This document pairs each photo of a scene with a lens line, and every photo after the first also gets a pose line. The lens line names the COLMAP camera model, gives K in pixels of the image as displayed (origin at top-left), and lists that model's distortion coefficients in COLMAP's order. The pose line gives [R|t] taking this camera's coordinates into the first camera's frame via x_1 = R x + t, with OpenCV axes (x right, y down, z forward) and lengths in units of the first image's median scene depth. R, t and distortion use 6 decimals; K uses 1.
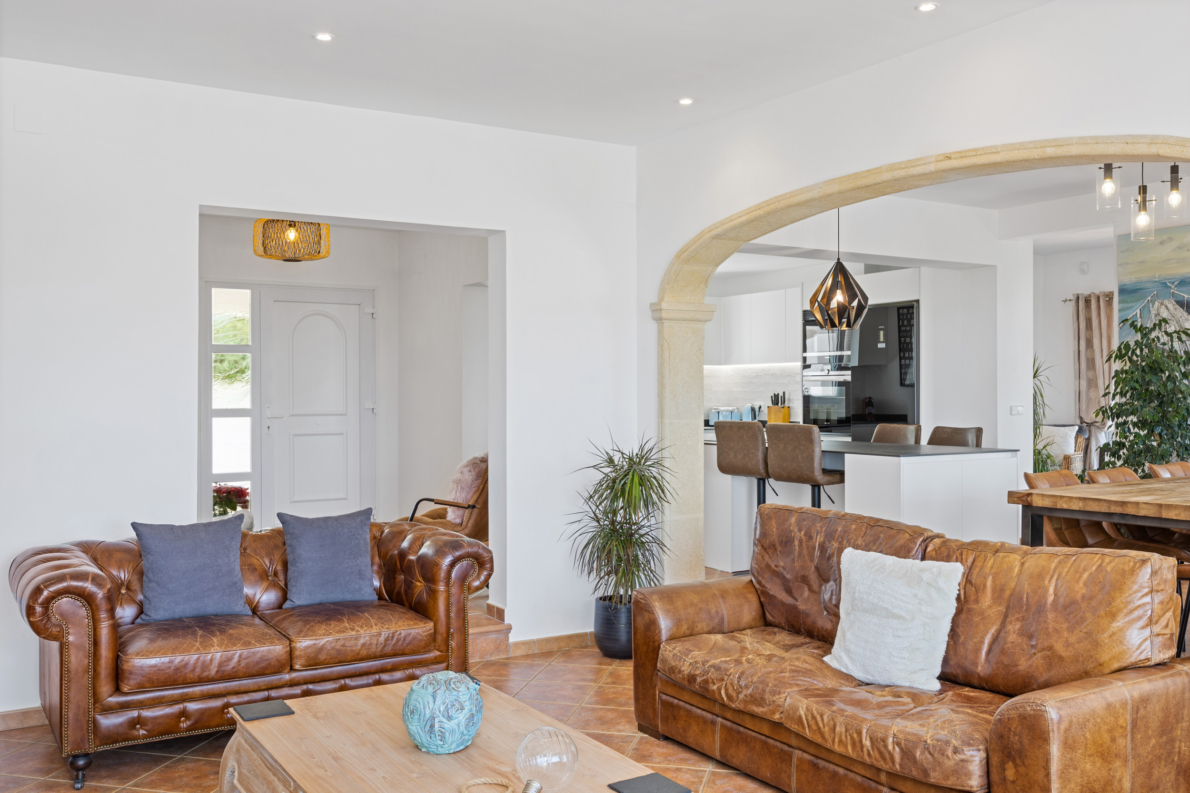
lens RADIAL K [[1043.4, 0, 591.1], [0, 1043.4, 396.5], [0, 0, 1]] dist [0.005593, -0.004517]
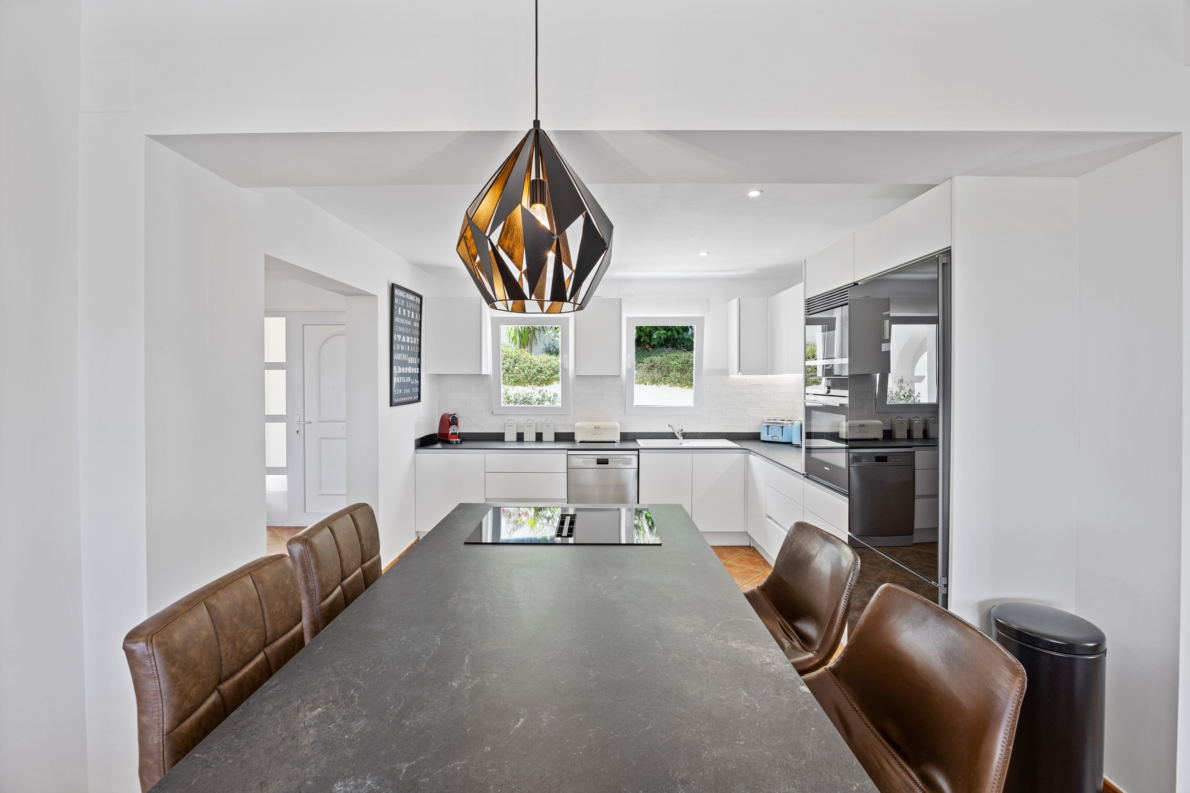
lens RADIAL K [[519.9, 0, 591.1], [0, 519.9, 392.8], [0, 0, 1]] dist [-0.012403, 0.000903]
pose [[0.858812, 0.015701, -0.512050, 0.274484], [-0.007722, 0.999813, 0.017707, -0.027136], [0.512233, -0.011253, 0.858773, 0.660632]]
